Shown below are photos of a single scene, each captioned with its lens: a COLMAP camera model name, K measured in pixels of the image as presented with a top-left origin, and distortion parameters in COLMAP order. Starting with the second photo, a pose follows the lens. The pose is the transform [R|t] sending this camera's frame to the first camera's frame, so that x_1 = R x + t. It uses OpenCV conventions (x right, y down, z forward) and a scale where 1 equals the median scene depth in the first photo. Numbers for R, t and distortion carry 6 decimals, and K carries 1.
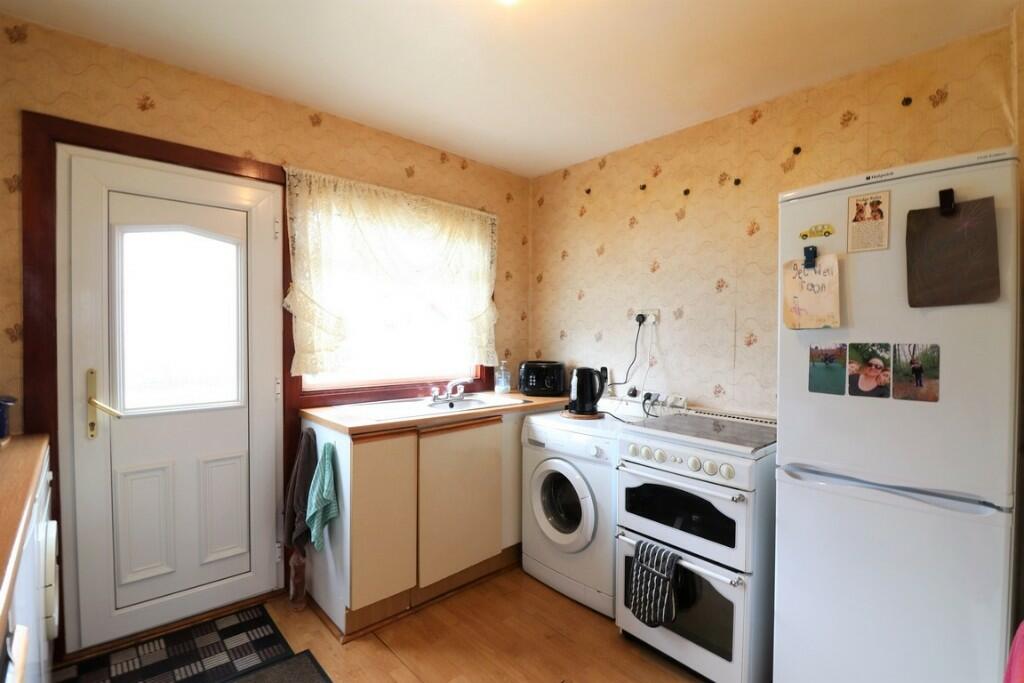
lens RADIAL K [[476.3, 0, 524.9], [0, 476.3, 340.2], [0, 0, 1]] dist [-0.000133, -0.013949]
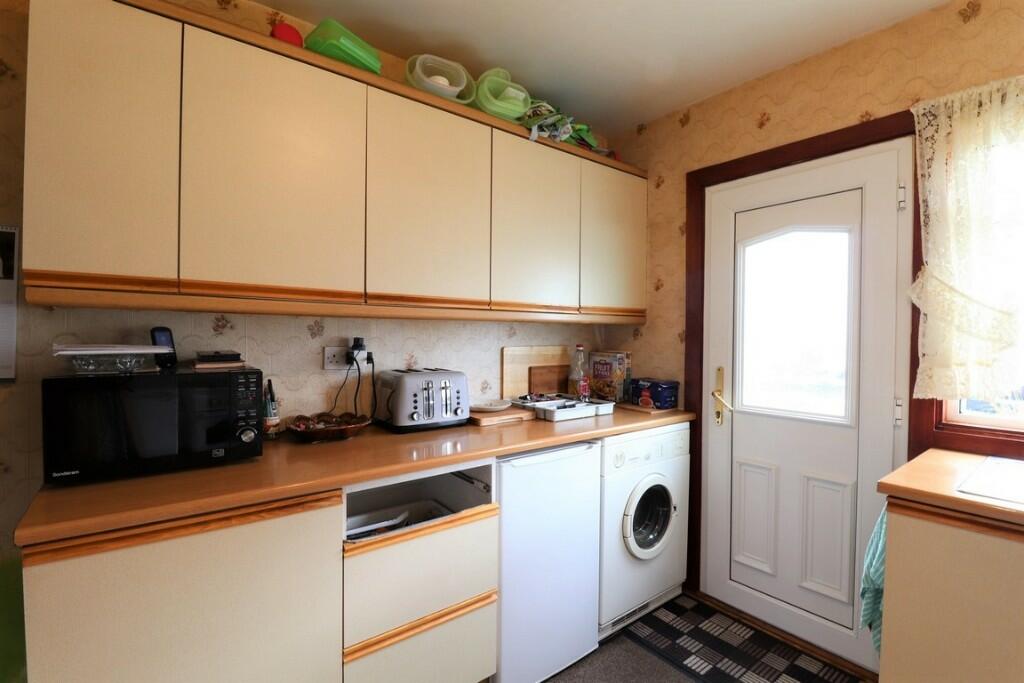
lens RADIAL K [[476.3, 0, 524.9], [0, 476.3, 340.2], [0, 0, 1]] dist [-0.000133, -0.013949]
pose [[-0.079417, 0.005742, -0.996825, 0.297101], [-0.018679, 0.999799, 0.007247, -0.005527], [0.996666, 0.019195, -0.079294, 0.545400]]
